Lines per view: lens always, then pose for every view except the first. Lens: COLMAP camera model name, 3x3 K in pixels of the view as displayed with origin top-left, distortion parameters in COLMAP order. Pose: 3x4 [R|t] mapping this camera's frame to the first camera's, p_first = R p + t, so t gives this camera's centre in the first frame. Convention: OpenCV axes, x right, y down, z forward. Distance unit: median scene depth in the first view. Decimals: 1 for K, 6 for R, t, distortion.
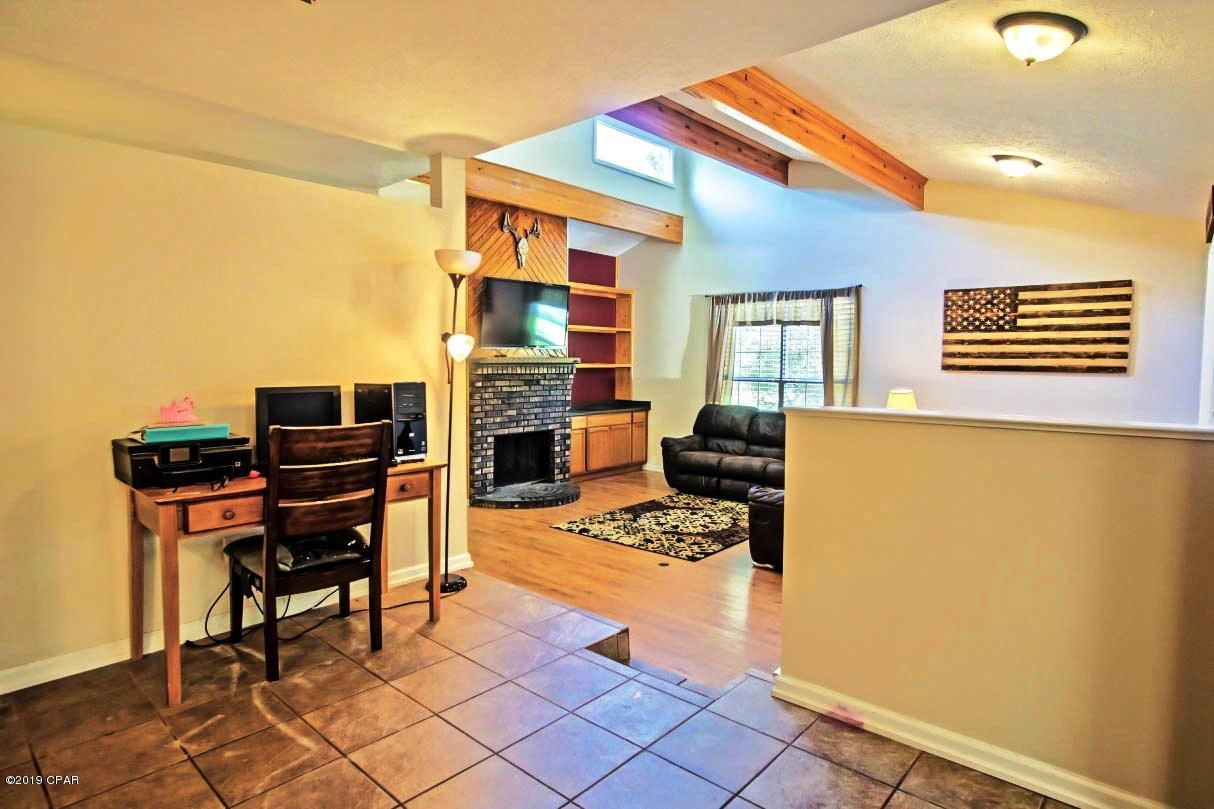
lens RADIAL K [[654.2, 0, 609.1], [0, 654.2, 400.7], [0, 0, 1]] dist [-0.027817, 0.001744]
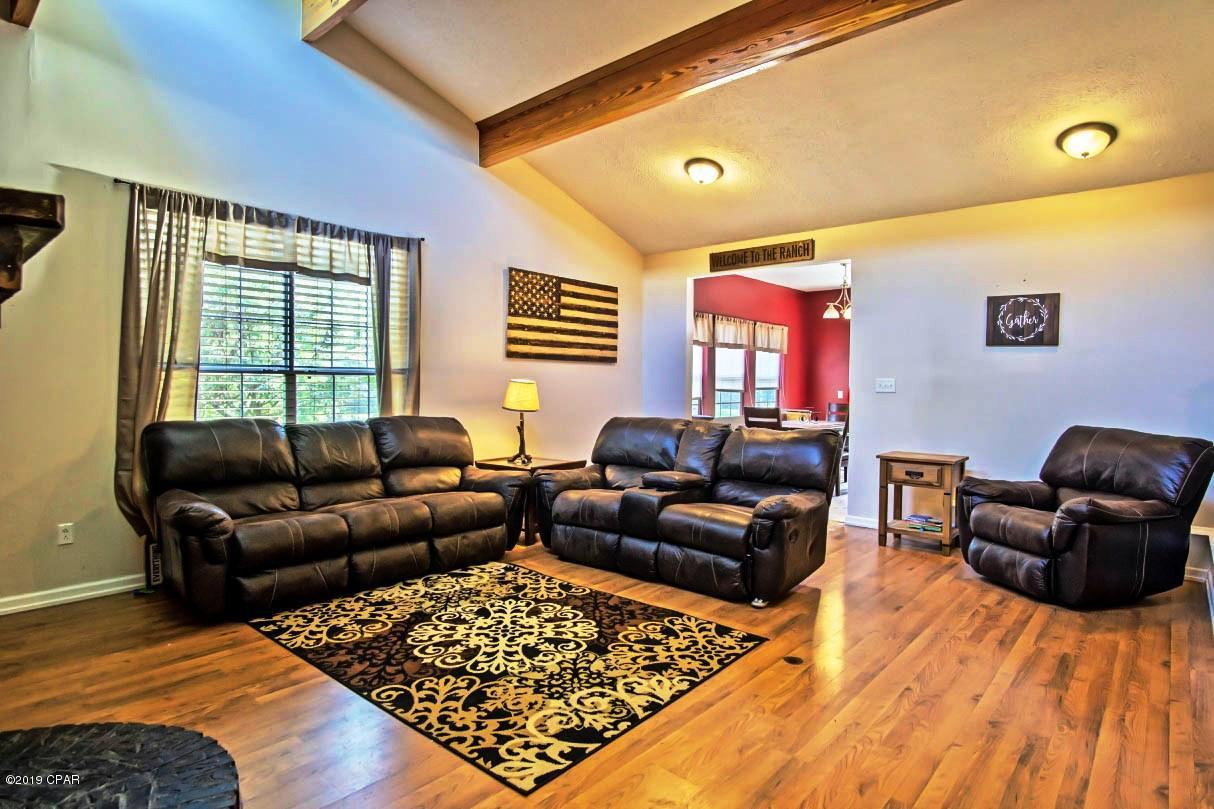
lens RADIAL K [[654.2, 0, 609.9], [0, 654.2, 395.3], [0, 0, 1]] dist [-0.027817, 0.001744]
pose [[-0.010630, -0.026476, 0.999593, -0.381950], [0.050458, 0.998362, 0.026980, -0.012891], [-0.998670, 0.050725, -0.009277, 0.881326]]
